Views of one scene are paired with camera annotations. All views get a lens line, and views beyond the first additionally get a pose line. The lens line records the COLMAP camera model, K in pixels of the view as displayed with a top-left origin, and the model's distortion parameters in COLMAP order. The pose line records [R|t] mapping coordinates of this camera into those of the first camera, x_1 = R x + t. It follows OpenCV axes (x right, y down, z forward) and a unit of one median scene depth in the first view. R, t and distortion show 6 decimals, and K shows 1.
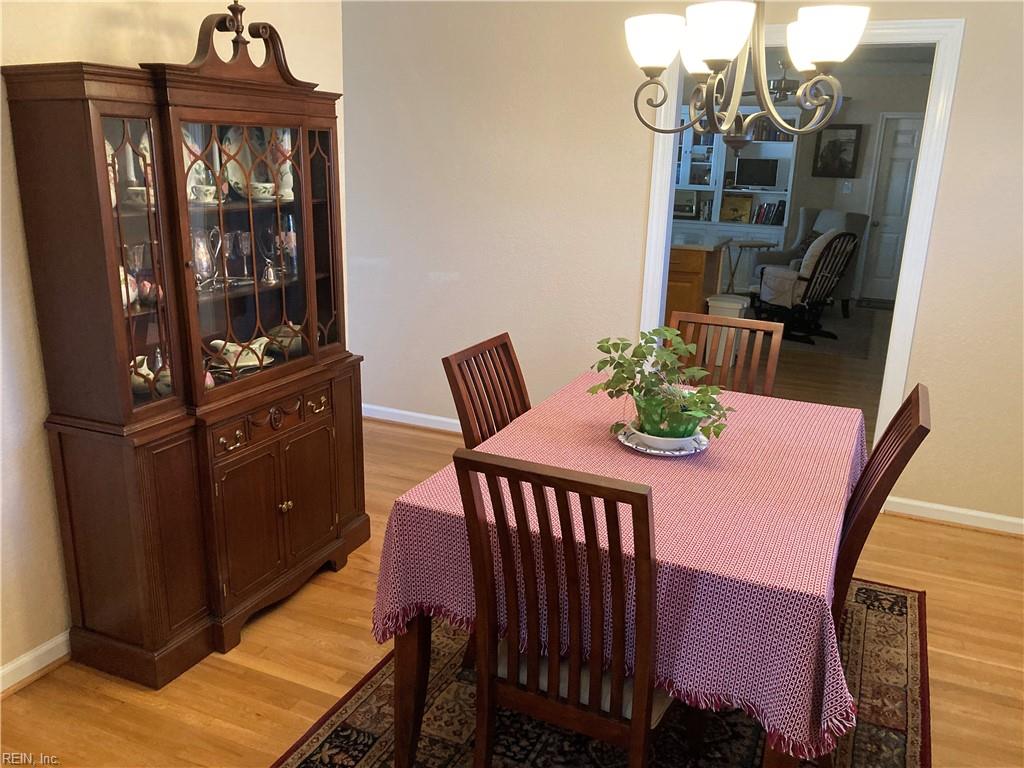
lens RADIAL K [[843.2, 0, 513.9], [0, 843.2, 380.7], [0, 0, 1]] dist [0.047243, -0.044207]
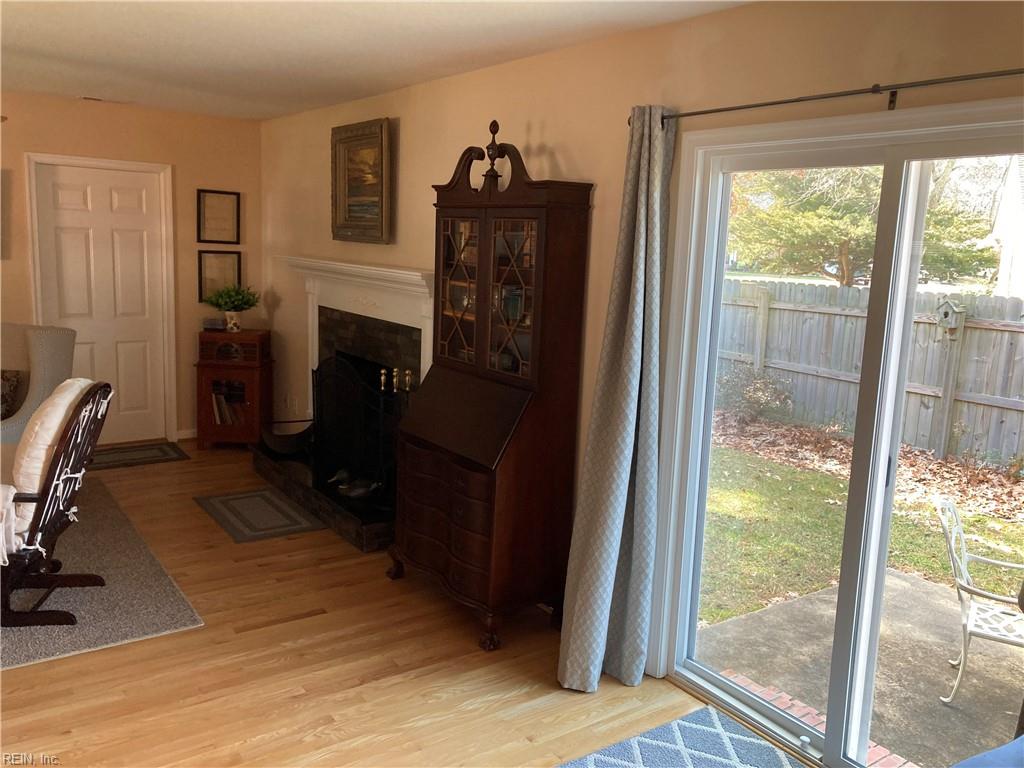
lens RADIAL K [[843.2, 0, 498.4], [0, 843.2, 382.3], [0, 0, 1]] dist [0.047243, -0.044207]
pose [[0.532739, -0.150473, 0.832795, 0.080703], [0.200239, 0.978535, 0.048714, -0.115401], [-0.822249, 0.140806, 0.551434, 0.405388]]
